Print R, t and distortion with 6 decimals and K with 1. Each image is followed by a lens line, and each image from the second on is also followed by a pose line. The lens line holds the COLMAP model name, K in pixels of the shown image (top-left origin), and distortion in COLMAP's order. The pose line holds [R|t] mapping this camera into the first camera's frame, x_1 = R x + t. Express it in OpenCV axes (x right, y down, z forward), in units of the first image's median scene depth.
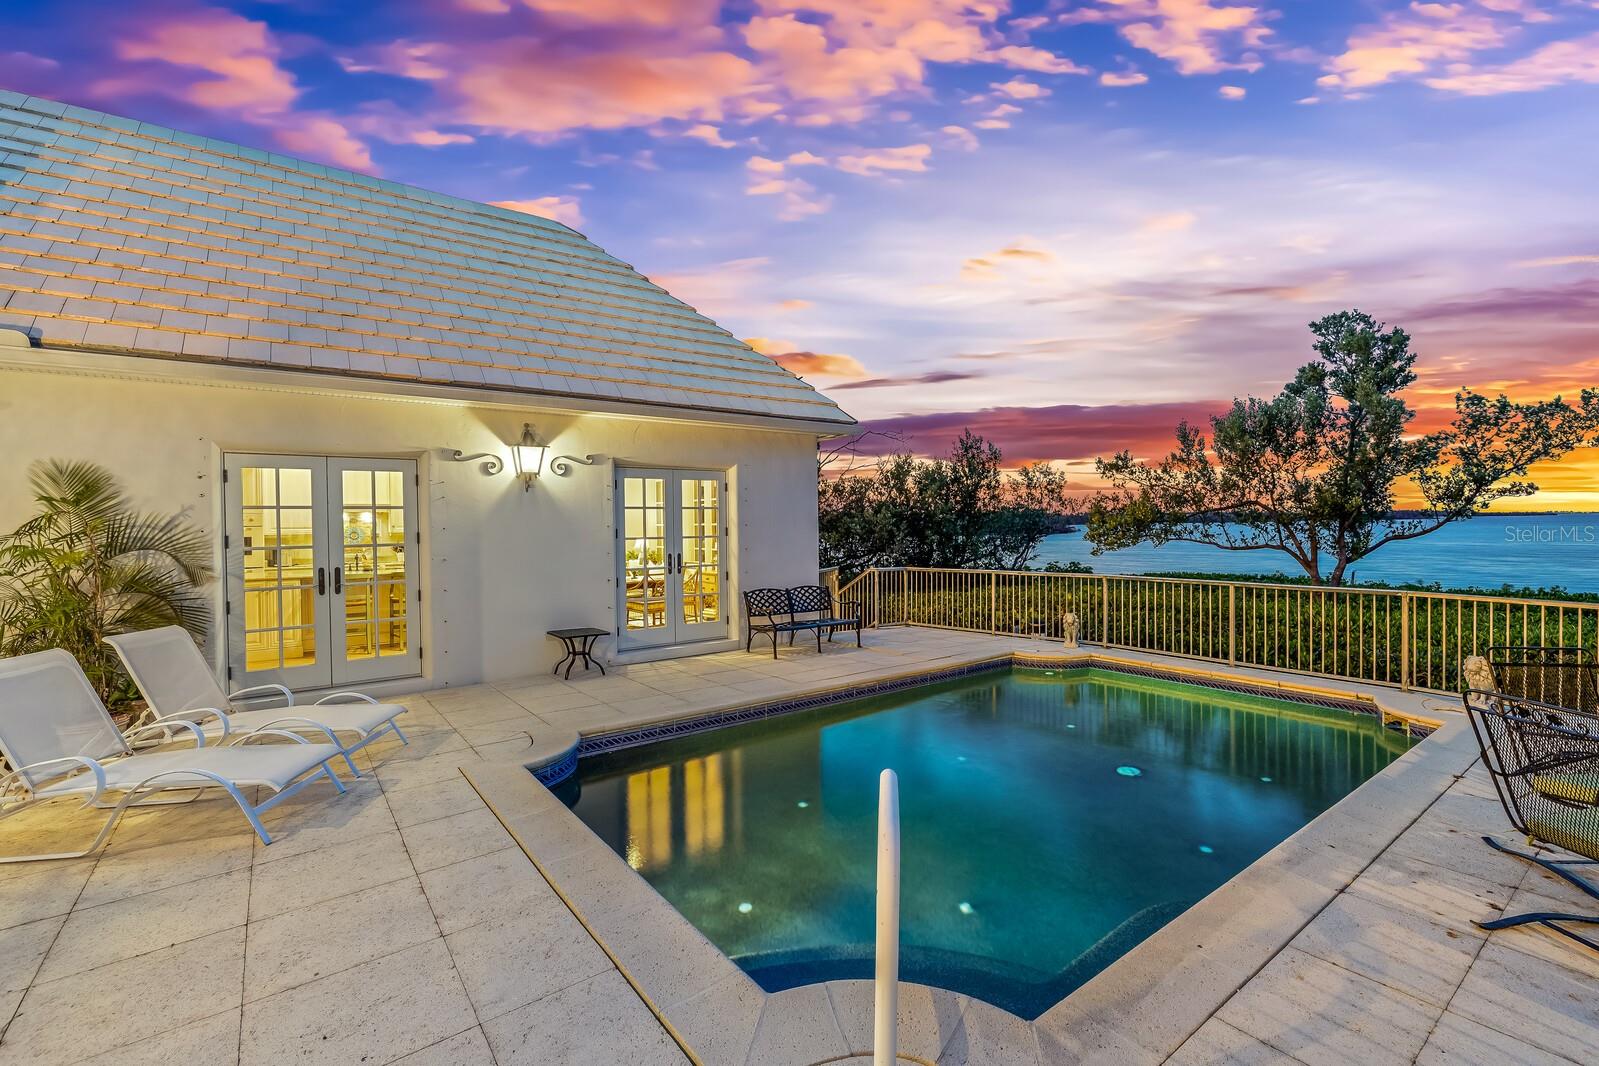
lens RADIAL K [[721.7, 0, 799.4], [0, 721.7, 518.2], [0, 0, 1]] dist [-0.001546, 0.000095]
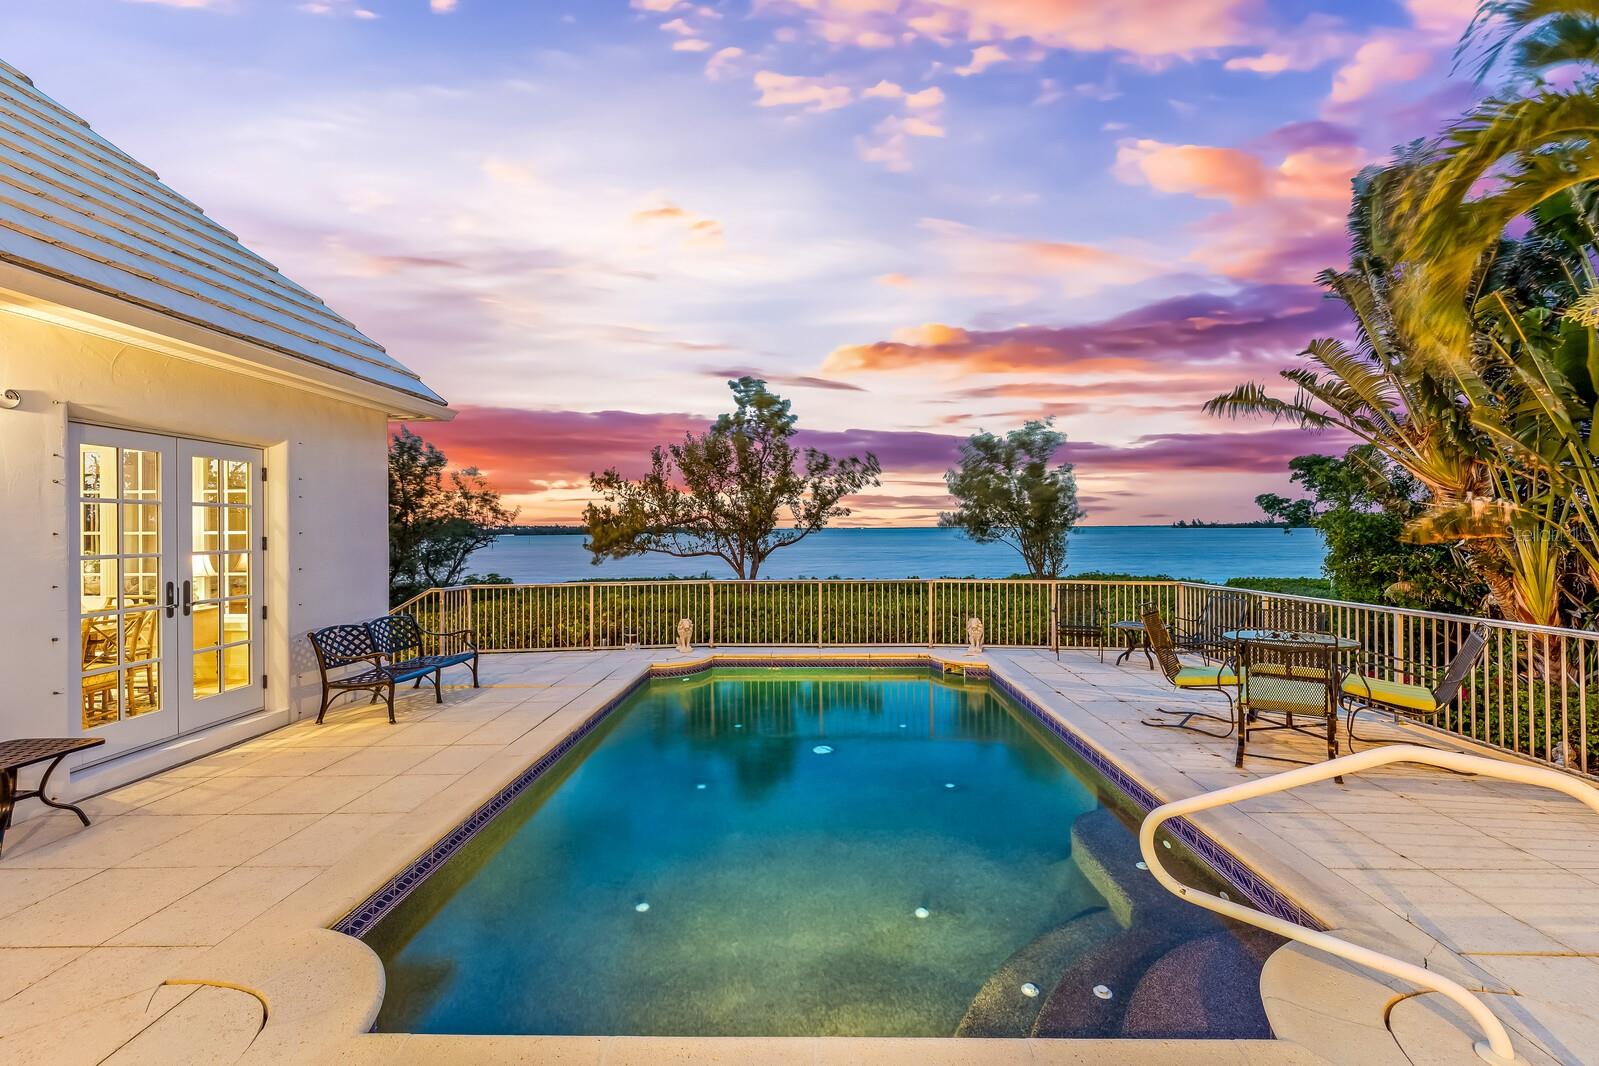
lens RADIAL K [[681.0, 0, 803.4], [0, 681.0, 535.4], [0, 0, 1]] dist [0.000058, -0.000399]
pose [[0.609641, 0.001212, 0.792676, -0.288760], [-0.006818, 0.999970, 0.003715, 0.005797], [-0.792648, -0.007670, 0.609631, 0.251984]]
